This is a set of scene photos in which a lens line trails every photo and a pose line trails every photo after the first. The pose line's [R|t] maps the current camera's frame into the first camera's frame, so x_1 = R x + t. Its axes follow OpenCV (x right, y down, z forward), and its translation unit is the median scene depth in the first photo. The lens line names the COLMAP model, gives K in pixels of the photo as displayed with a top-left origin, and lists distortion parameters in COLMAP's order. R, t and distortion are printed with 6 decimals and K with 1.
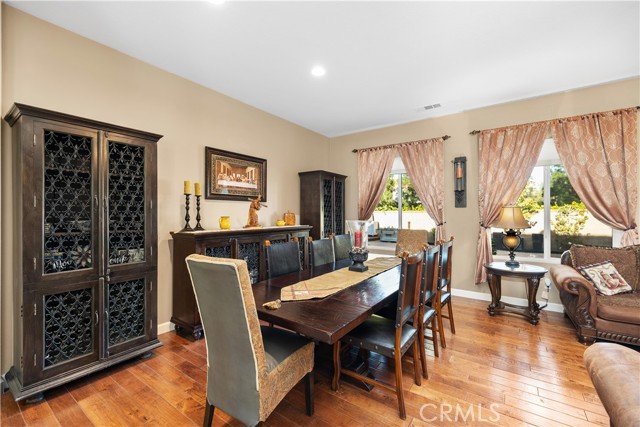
lens RADIAL K [[274.7, 0, 324.0], [0, 274.7, 212.6], [0, 0, 1]] dist [0.000313, 0.000061]
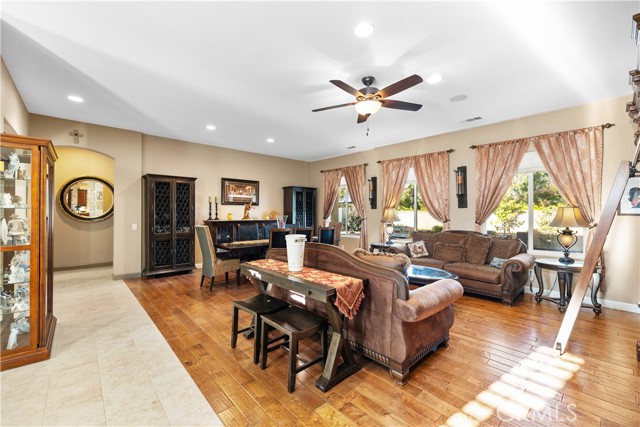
lens RADIAL K [[264.6, 0, 320.0], [0, 264.6, 213.5], [0, 0, 1]] dist [-0.000701, -0.000082]
pose [[0.978837, 0.005947, -0.204555, 0.675742], [-0.004716, 0.999968, 0.006506, -0.000551], [0.204588, -0.005404, 0.978833, -0.742987]]
